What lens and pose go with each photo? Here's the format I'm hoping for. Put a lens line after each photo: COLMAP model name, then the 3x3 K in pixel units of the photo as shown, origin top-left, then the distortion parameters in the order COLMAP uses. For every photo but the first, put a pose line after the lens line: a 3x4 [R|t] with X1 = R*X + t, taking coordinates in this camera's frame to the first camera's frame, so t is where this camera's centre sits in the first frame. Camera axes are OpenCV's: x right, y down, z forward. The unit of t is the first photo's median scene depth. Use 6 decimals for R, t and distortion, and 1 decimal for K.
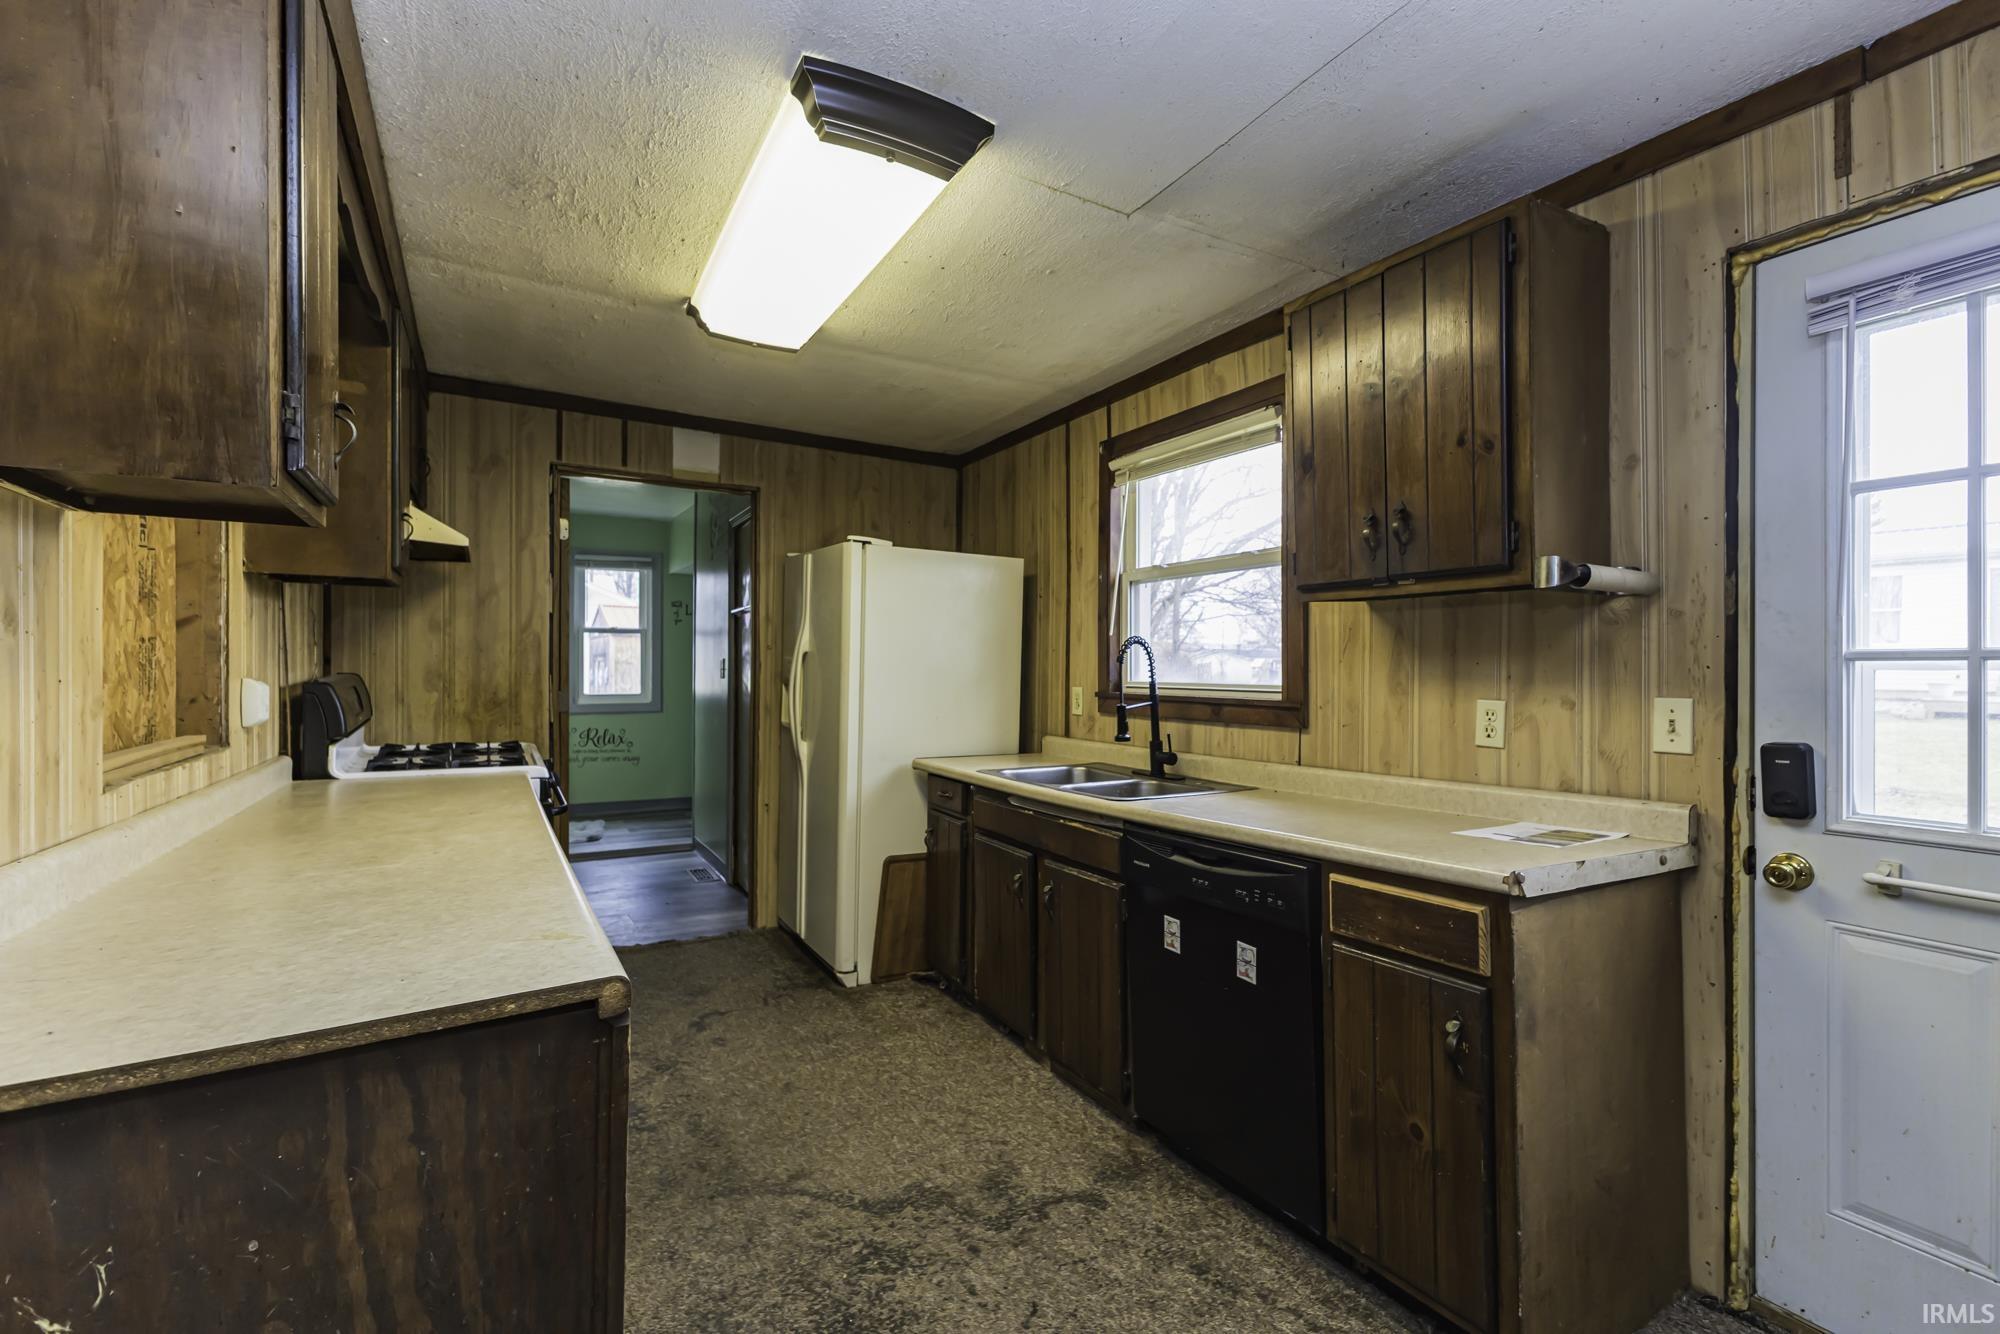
lens RADIAL K [[884.0, 0, 991.9], [0, 884.0, 669.8], [0, 0, 1]] dist [0.003775, -0.000739]
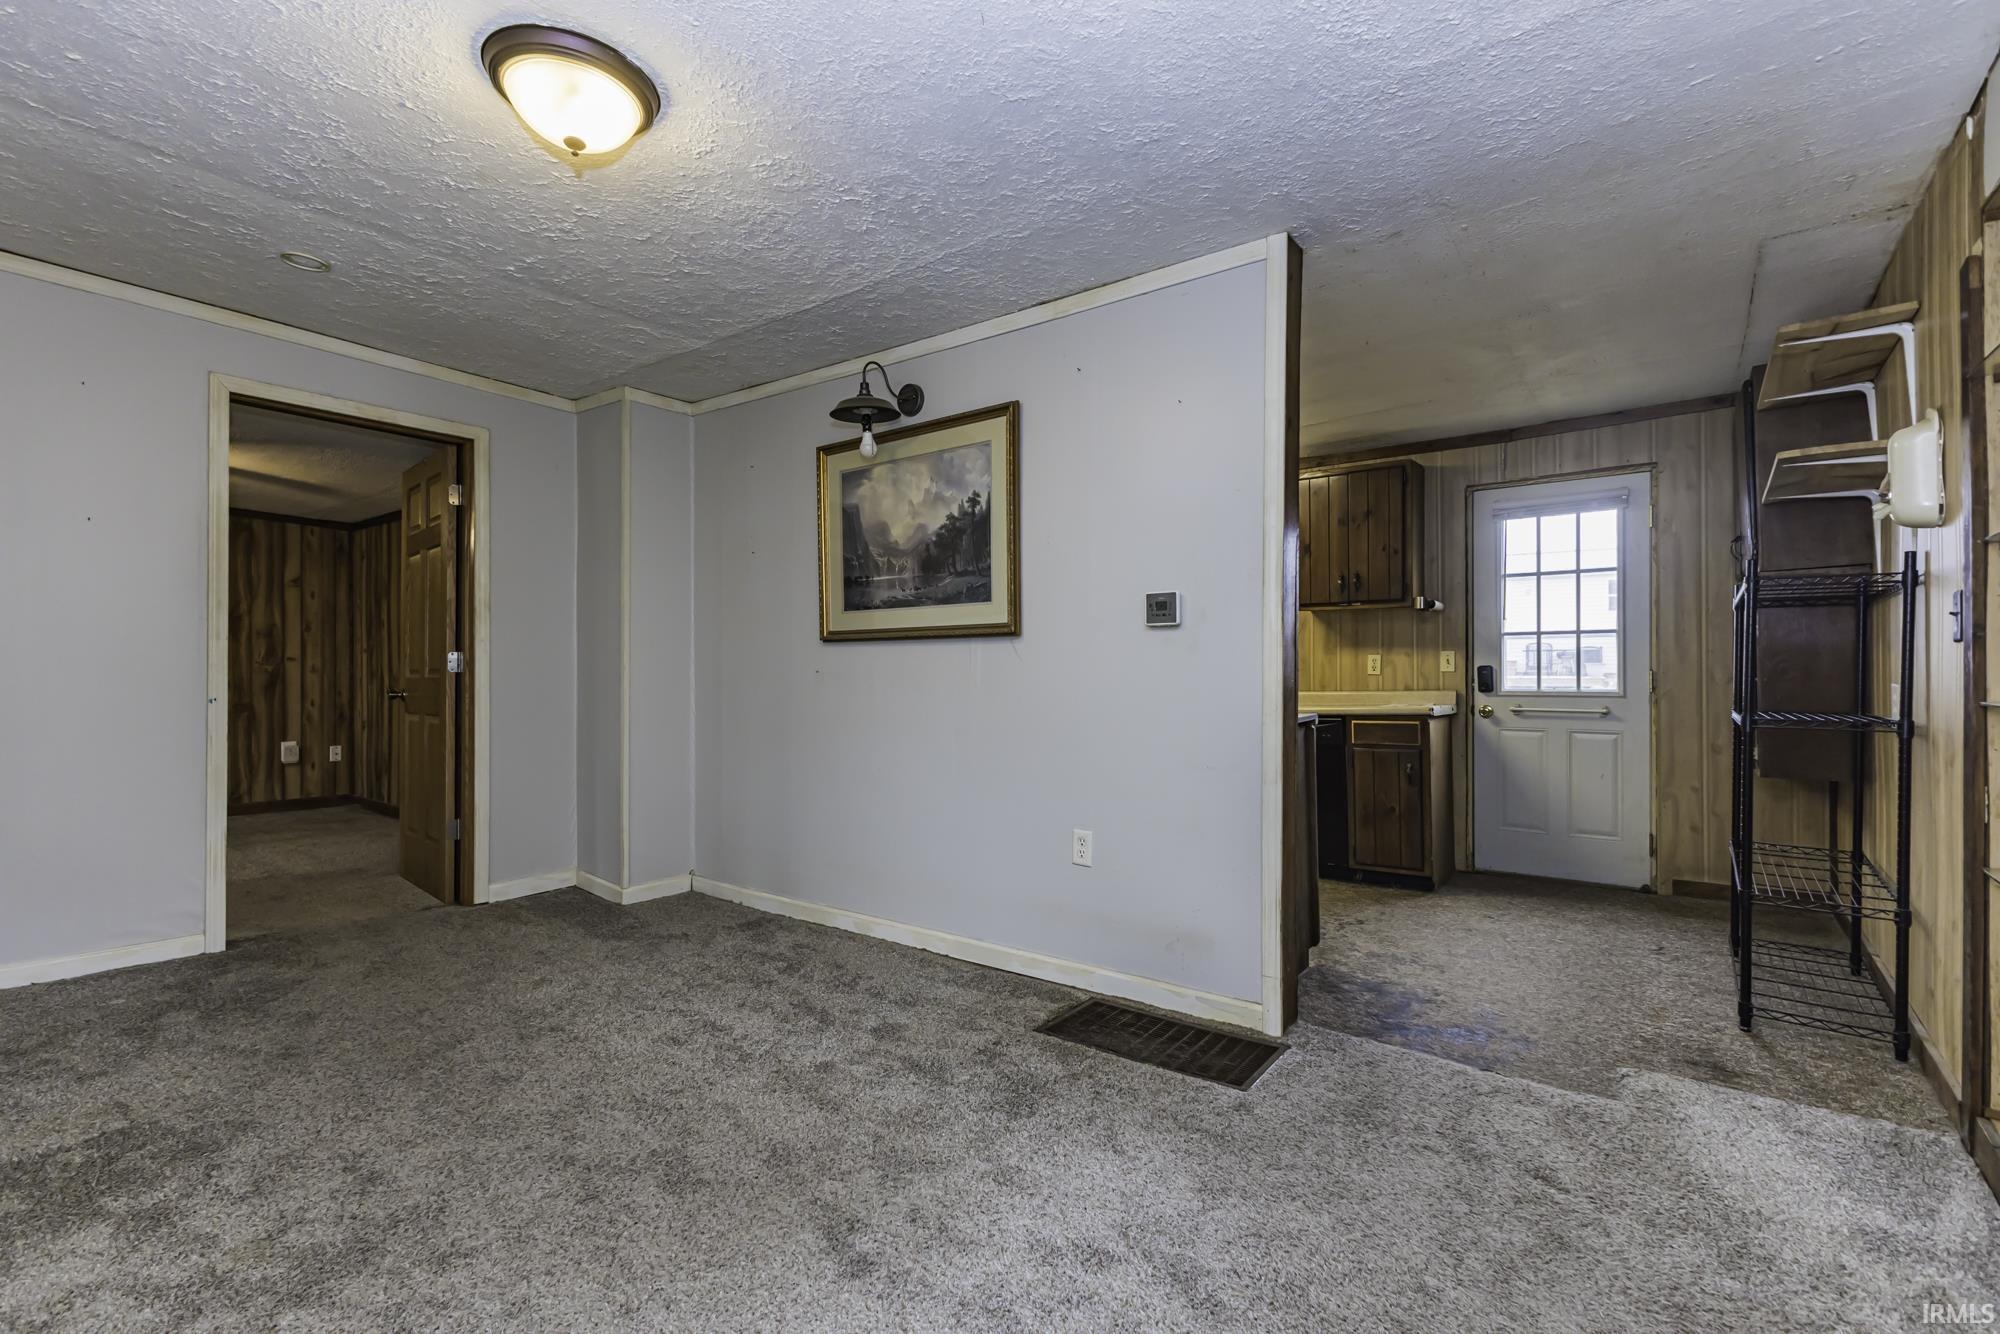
lens RADIAL K [[884.0, 0, 1002.9], [0, 884.0, 666.6], [0, 0, 1]] dist [0.003775, -0.000739]
pose [[0.922365, -0.009893, 0.386193, -1.521415], [0.008120, 0.999948, 0.006221, 0.053711], [-0.386234, -0.002602, 0.922397, -0.948242]]
